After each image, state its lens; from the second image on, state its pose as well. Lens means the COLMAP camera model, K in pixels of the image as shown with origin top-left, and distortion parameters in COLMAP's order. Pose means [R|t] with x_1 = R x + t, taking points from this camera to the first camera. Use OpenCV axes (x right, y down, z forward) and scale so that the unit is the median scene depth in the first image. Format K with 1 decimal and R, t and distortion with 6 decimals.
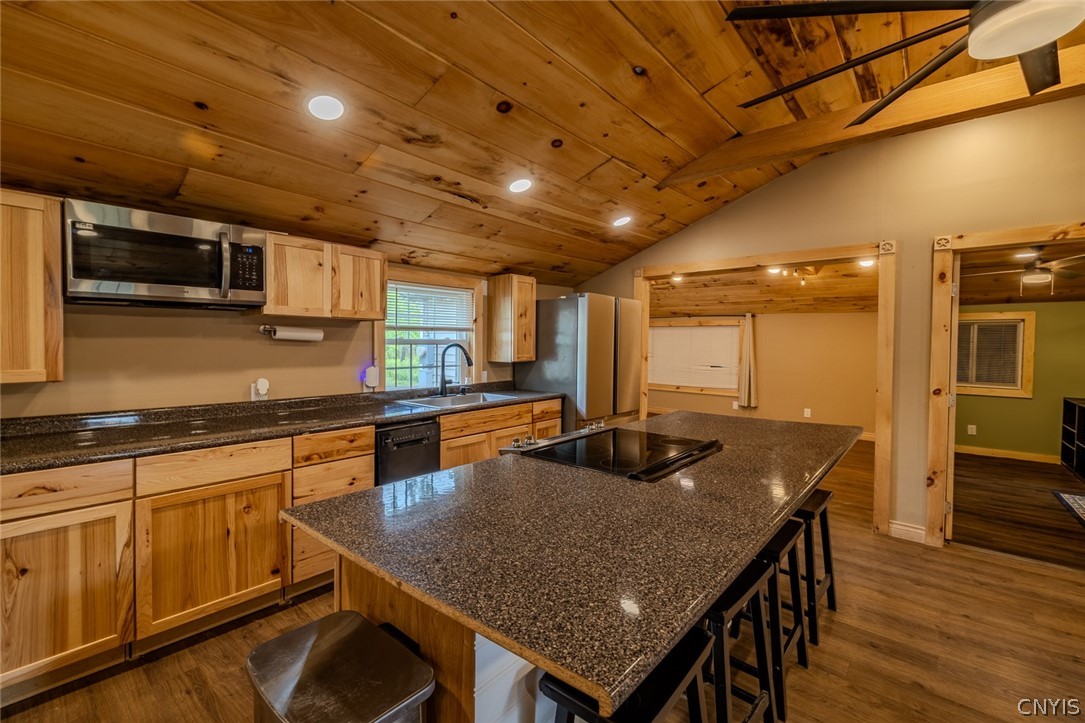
lens RADIAL K [[455.6, 0, 528.8], [0, 455.6, 355.3], [0, 0, 1]] dist [0.000869, -0.000344]
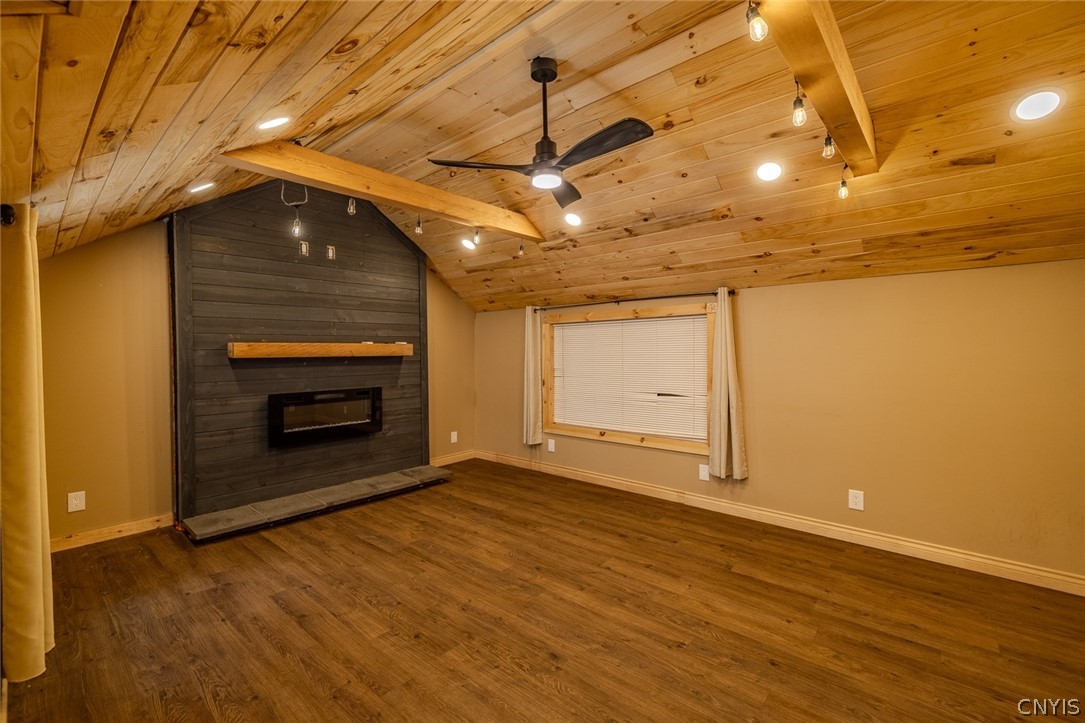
lens RADIAL K [[455.6, 0, 526.7], [0, 455.6, 356.5], [0, 0, 1]] dist [0.000869, -0.000344]
pose [[0.999577, -0.025113, -0.014688, 0.604675], [0.024821, 0.999498, -0.019700, -0.030364], [0.015175, 0.019327, 0.999698, 1.107053]]
